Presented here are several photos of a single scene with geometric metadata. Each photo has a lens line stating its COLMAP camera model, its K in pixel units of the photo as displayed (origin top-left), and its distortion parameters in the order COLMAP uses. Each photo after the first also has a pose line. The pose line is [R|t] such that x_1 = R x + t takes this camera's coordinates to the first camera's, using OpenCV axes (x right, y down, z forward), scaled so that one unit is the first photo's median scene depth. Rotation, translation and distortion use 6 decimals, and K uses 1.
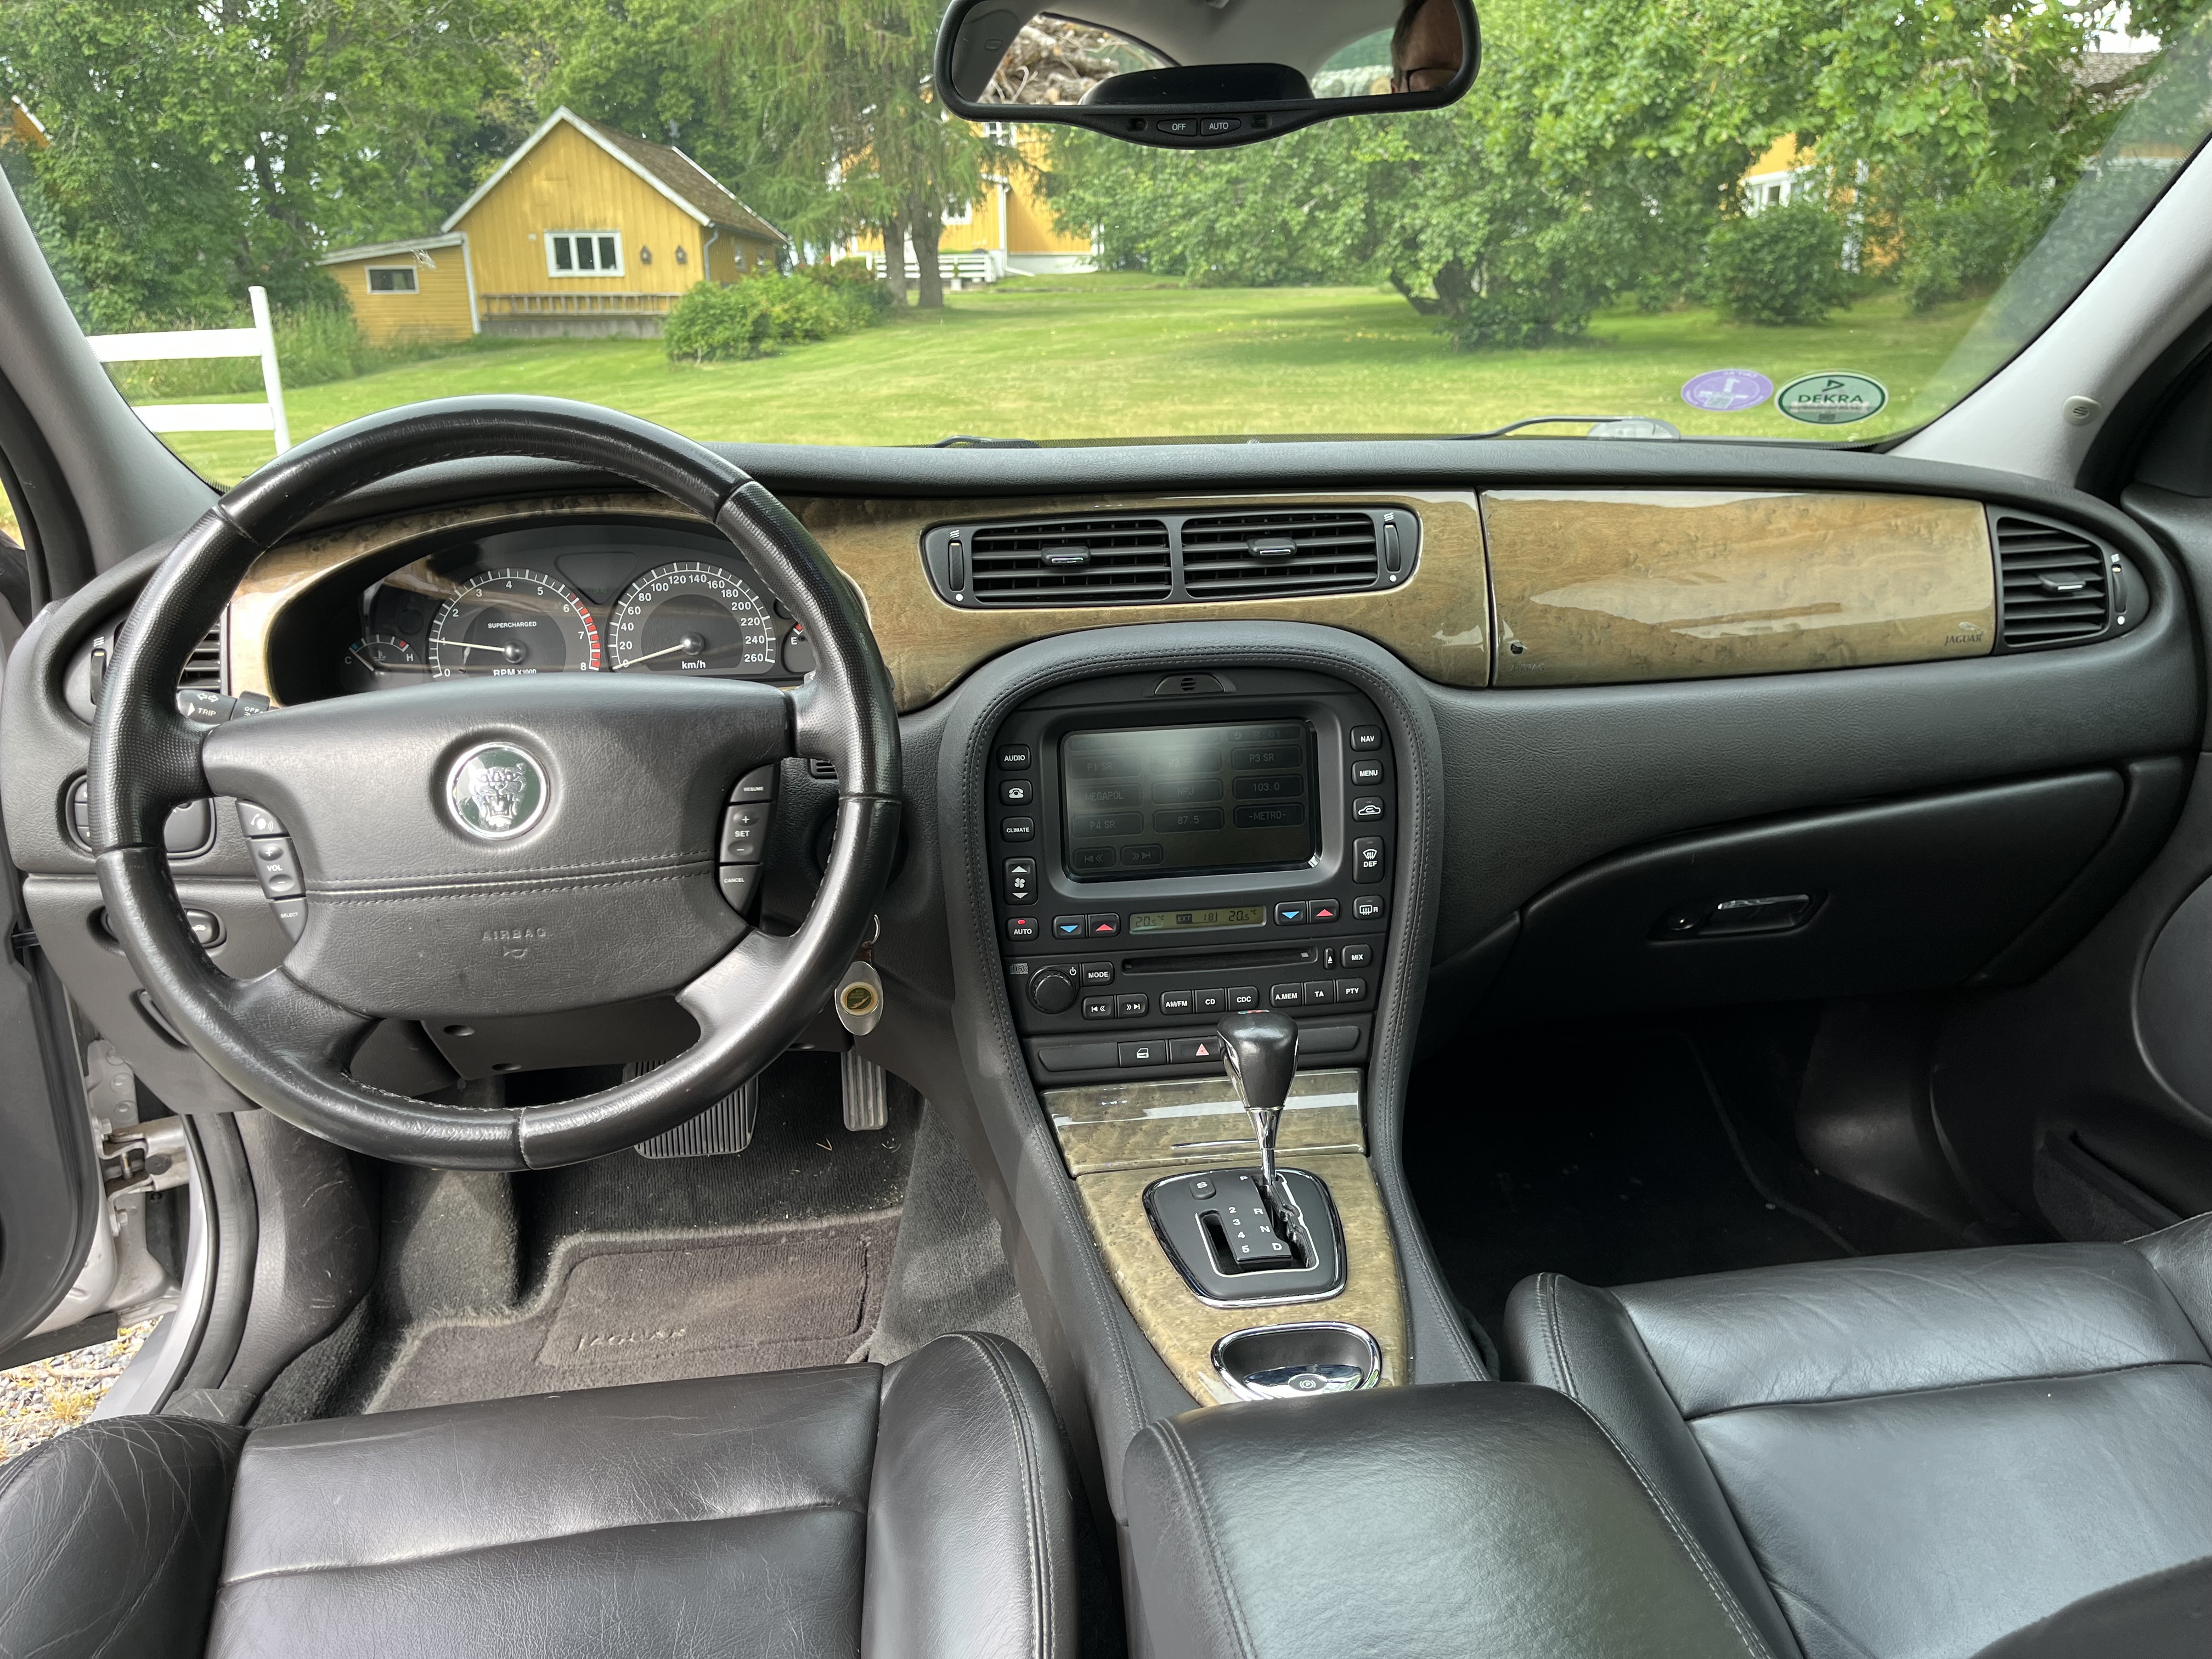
lens RADIAL K [[1677.5, 0, 1086.2], [0, 1677.5, 851.3], [0, 0, 1]] dist [0.070652, -0.093160]
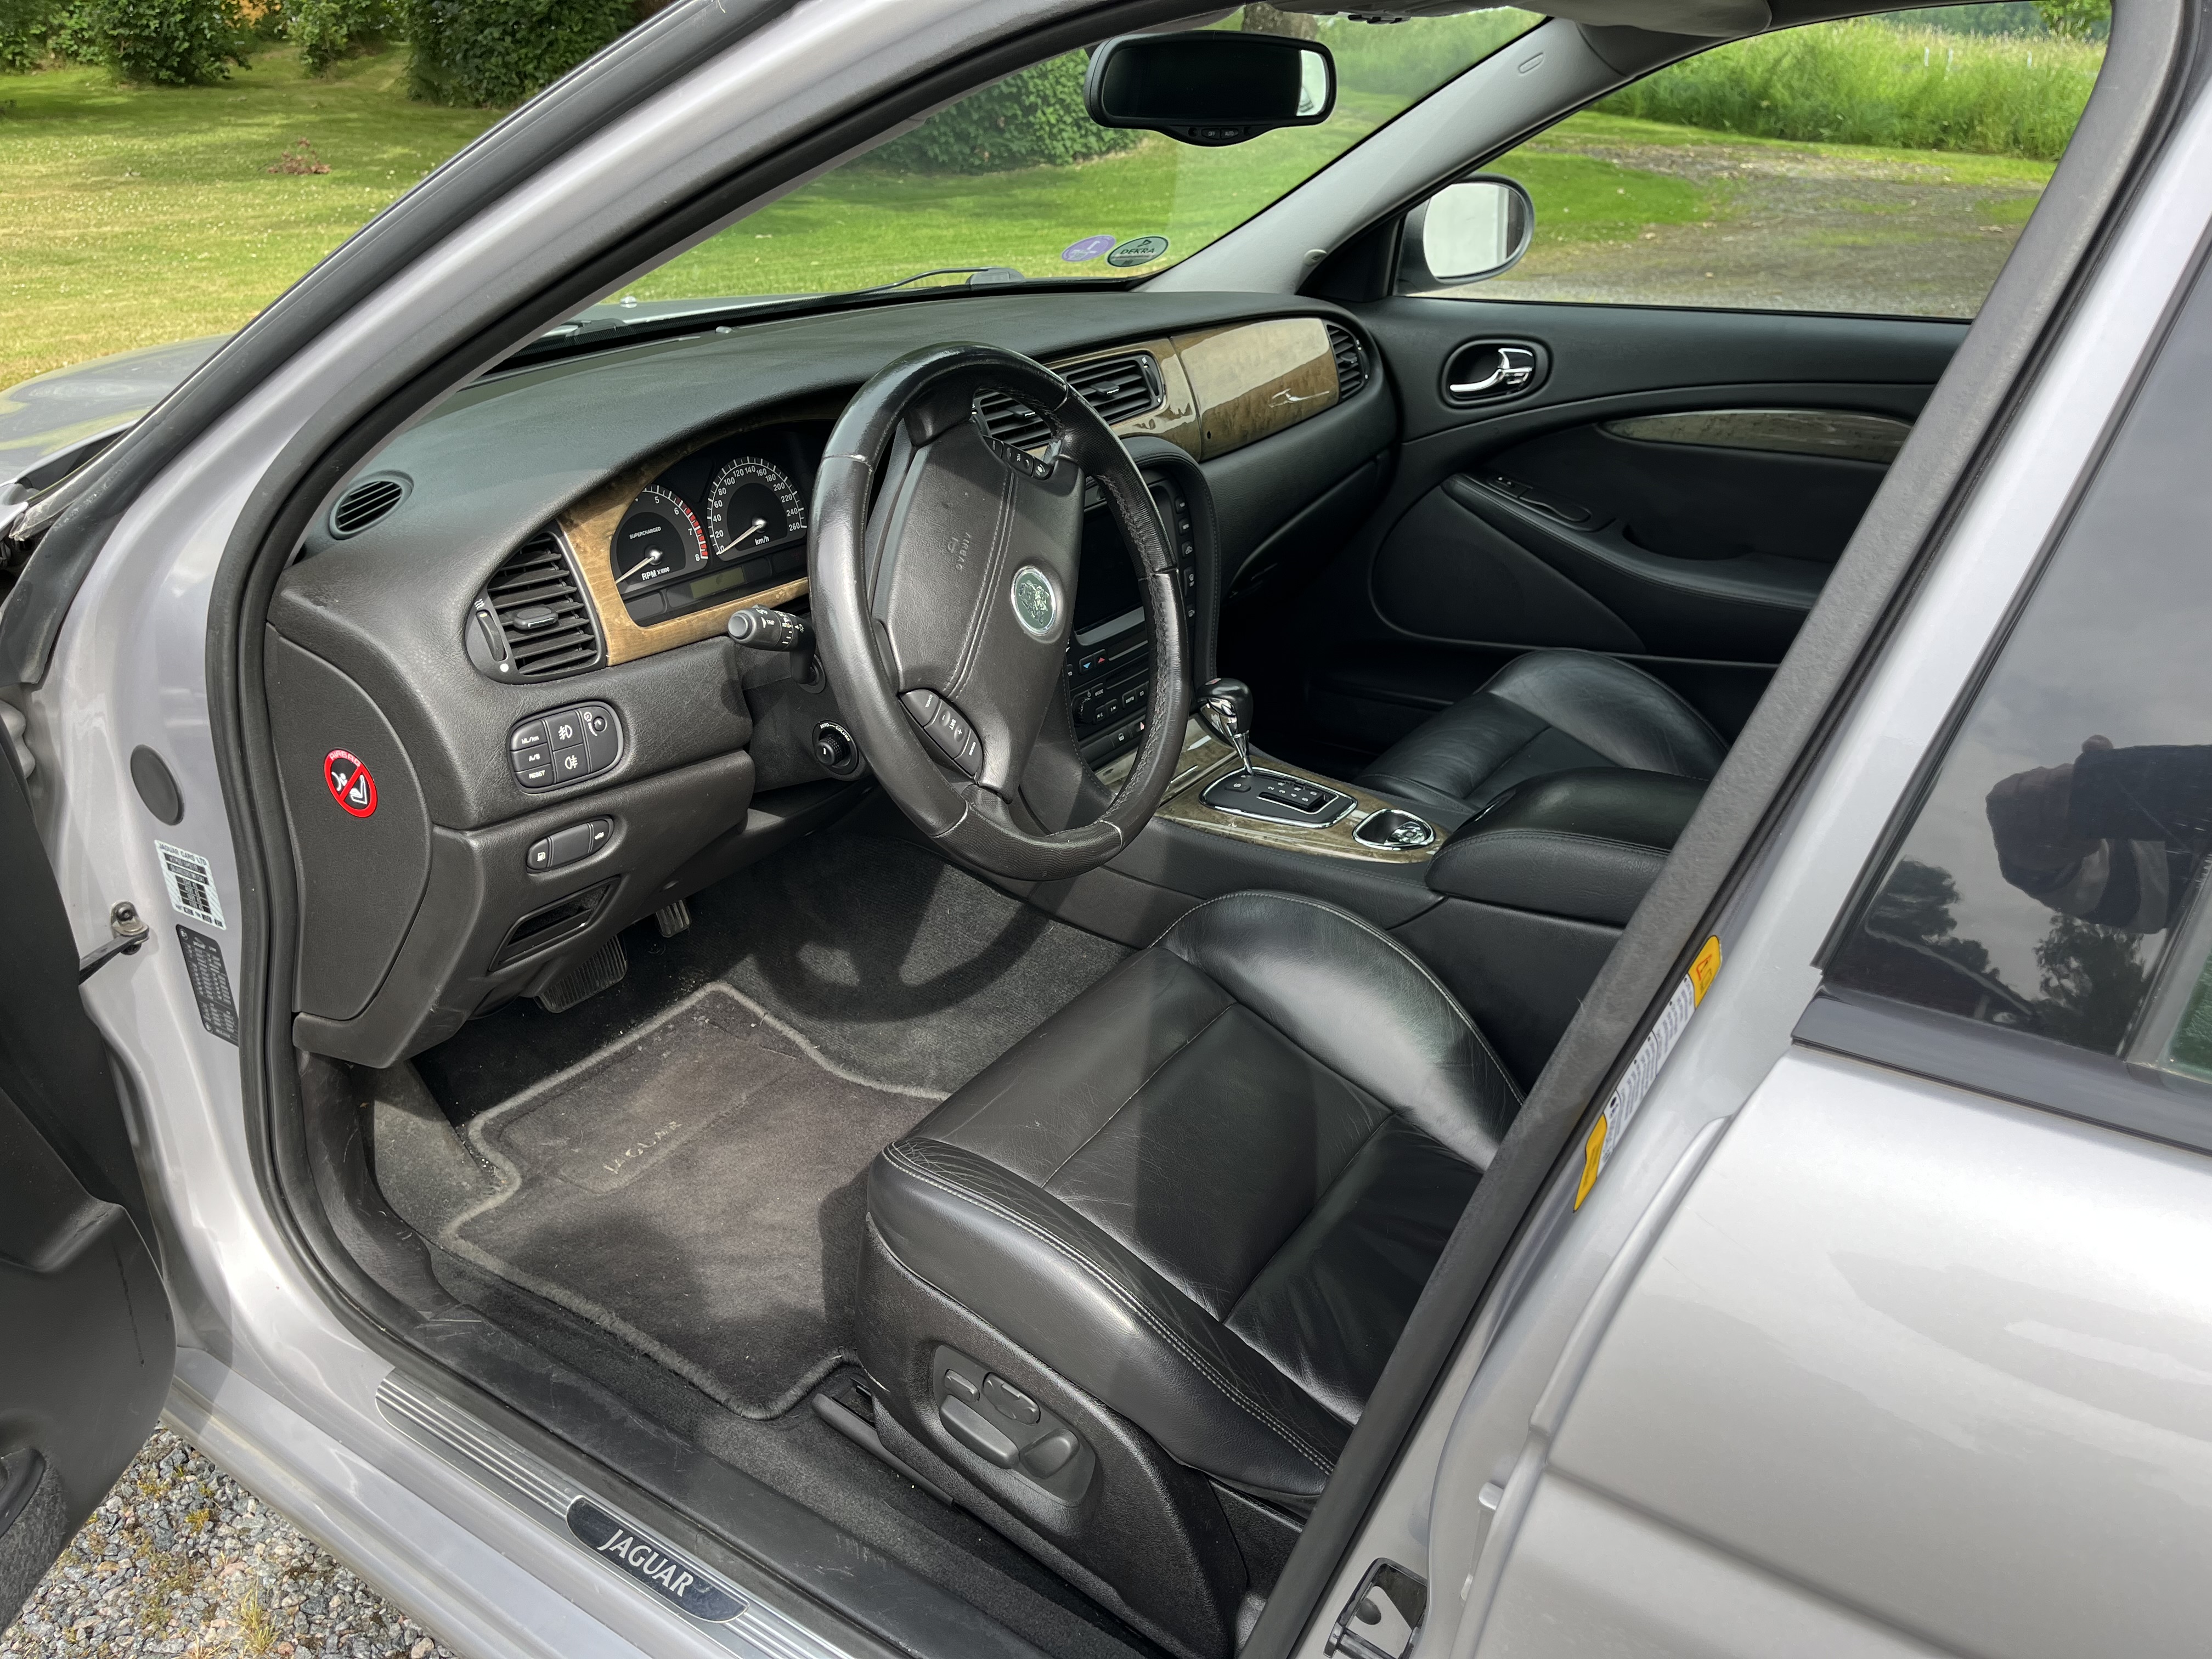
lens RADIAL K [[1677.5, 0, 1089.8], [0, 1677.5, 845.1], [0, 0, 1]] dist [0.070652, -0.093160]
pose [[0.660726, -0.304524, 0.686080, -1.072091], [0.218097, 0.952461, 0.212723, -0.117109], [-0.718244, 0.009080, 0.695732, -0.035404]]
